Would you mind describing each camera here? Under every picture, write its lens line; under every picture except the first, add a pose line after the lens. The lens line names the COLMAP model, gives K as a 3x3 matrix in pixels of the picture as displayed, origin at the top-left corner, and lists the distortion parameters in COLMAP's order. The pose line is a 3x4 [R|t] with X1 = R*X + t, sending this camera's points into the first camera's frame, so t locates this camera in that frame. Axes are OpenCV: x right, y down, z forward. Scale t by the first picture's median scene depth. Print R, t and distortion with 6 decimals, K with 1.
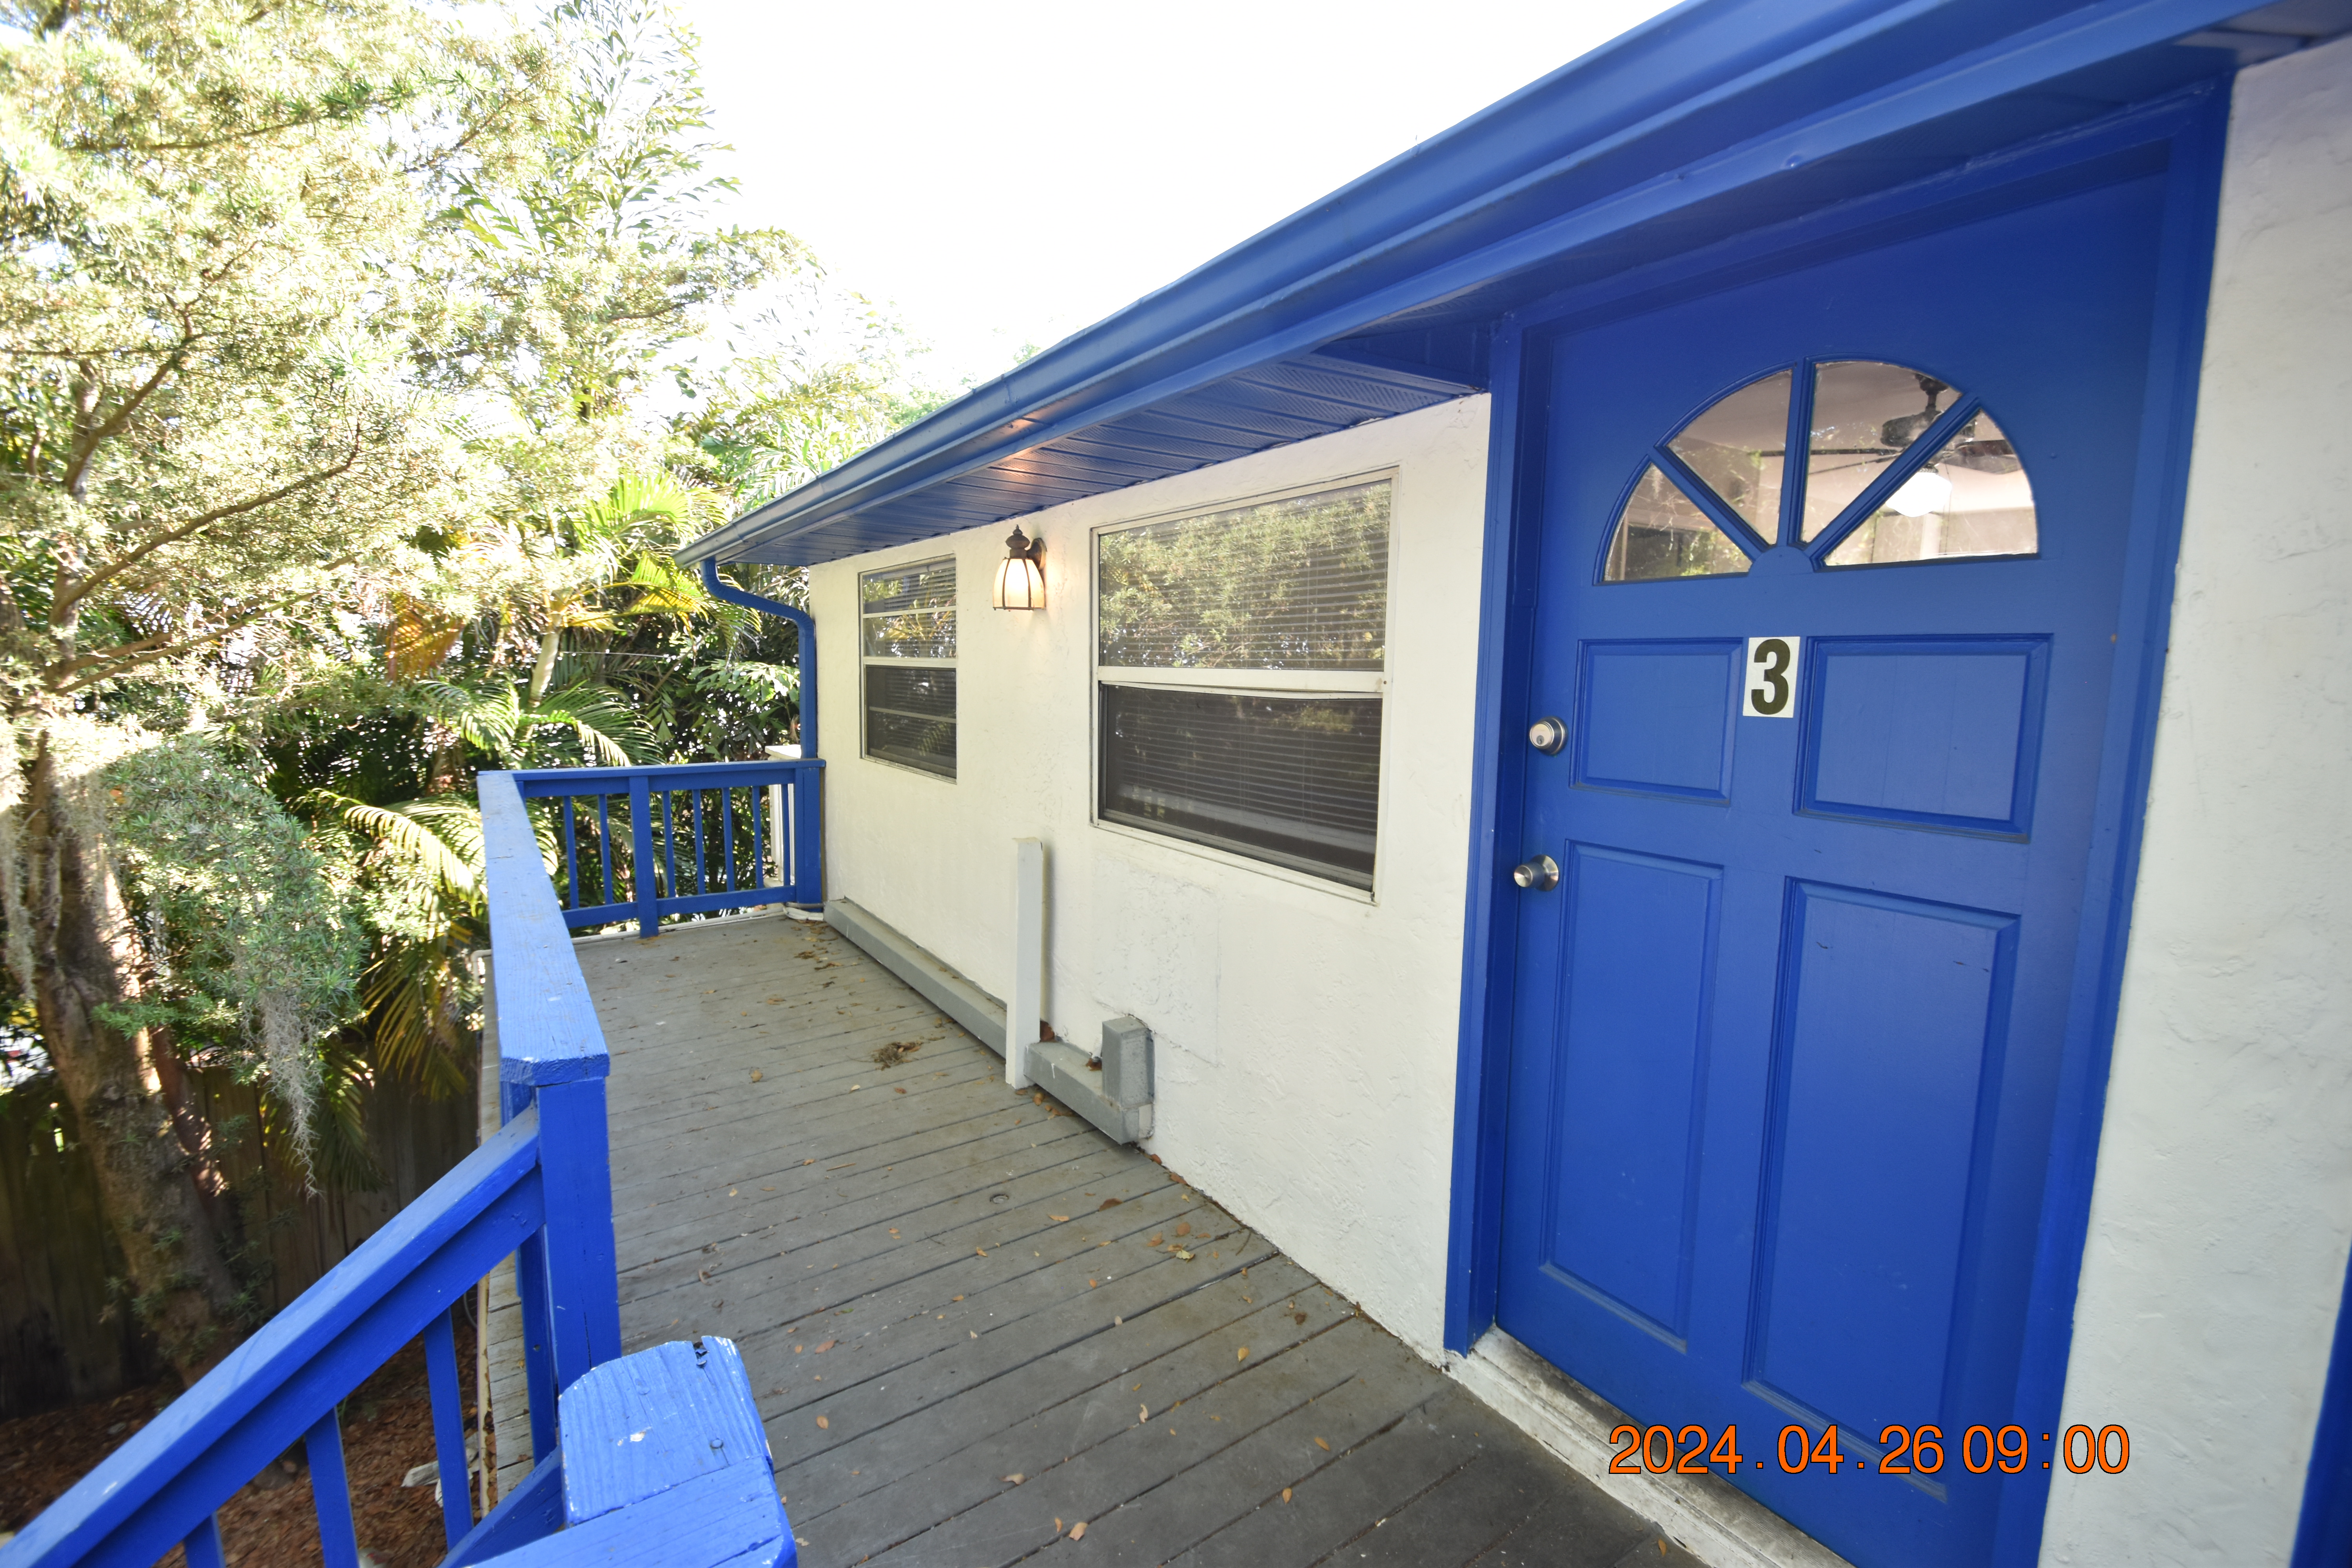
lens RADIAL K [[1030.1, 0, 1187.4], [0, 1030.1, 790.2], [0, 0, 1]] dist [0.004745, -0.010881]
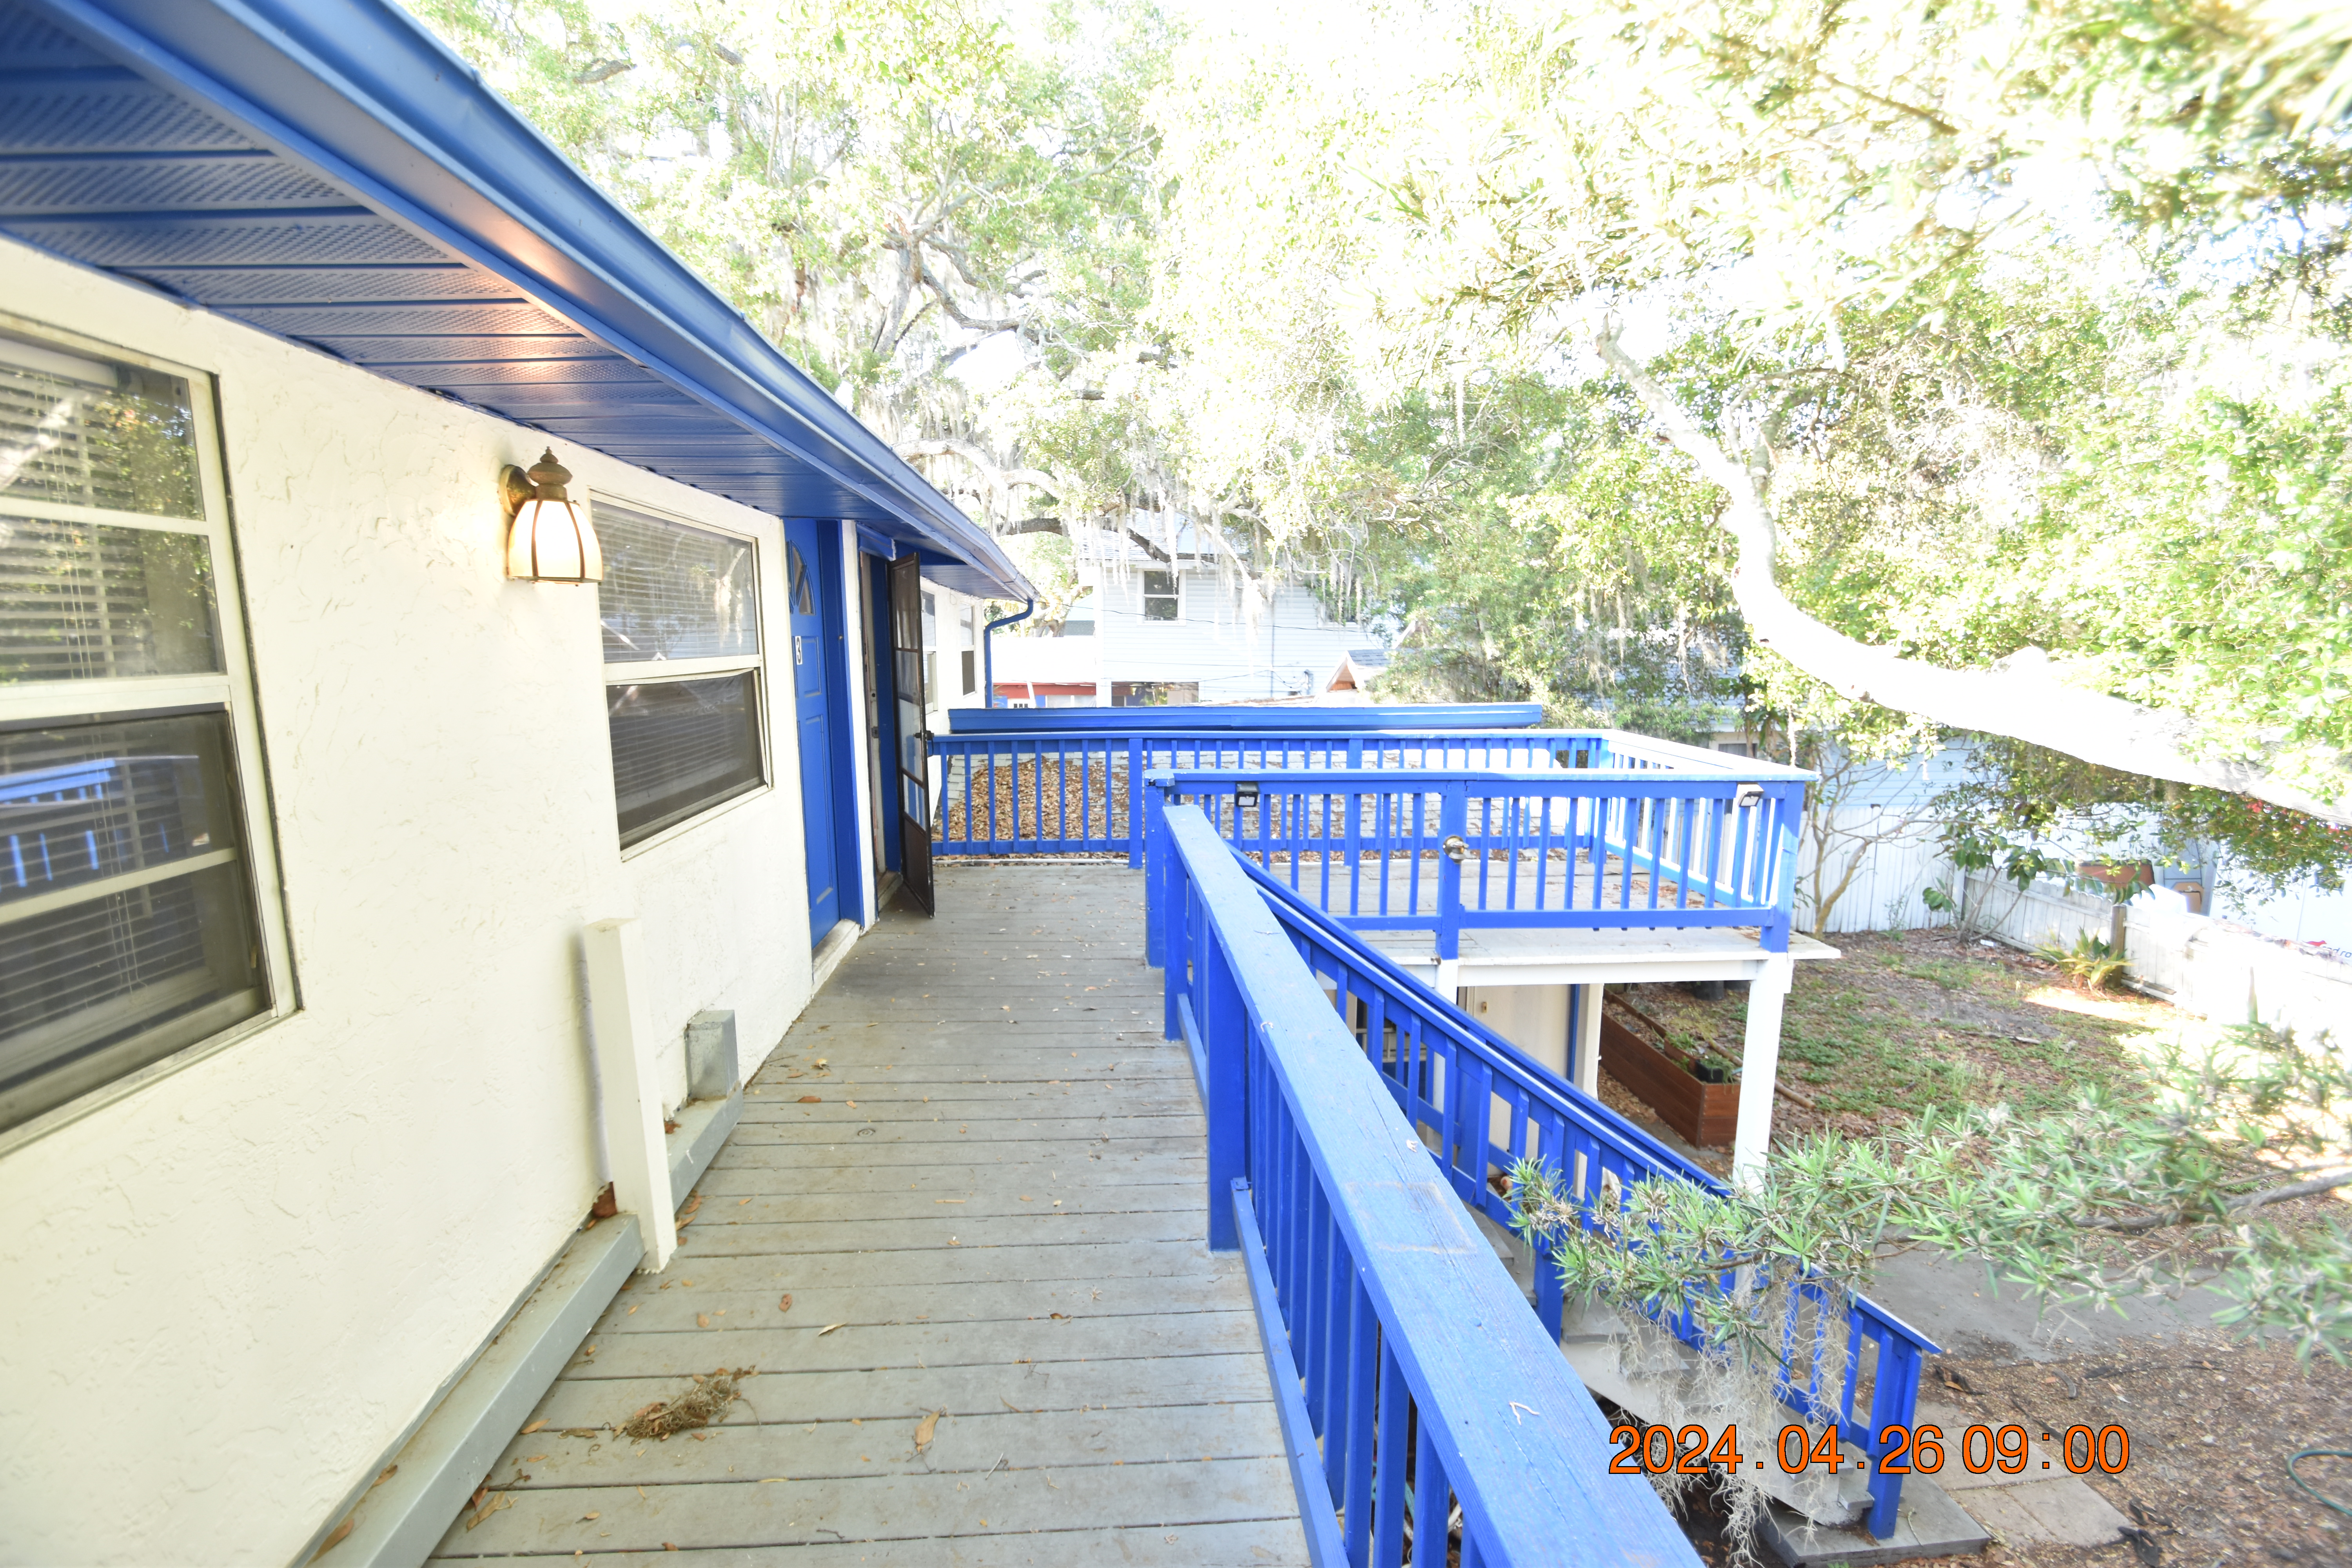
lens RADIAL K [[1030.1, 0, 1173.6], [0, 1030.1, 791.4], [0, 0, 1]] dist [0.004745, -0.010881]
pose [[-0.867104, -0.072480, 0.492826, -0.862370], [0.066530, 0.963642, 0.258781, -0.199282], [-0.493664, 0.257178, -0.830756, 1.444659]]
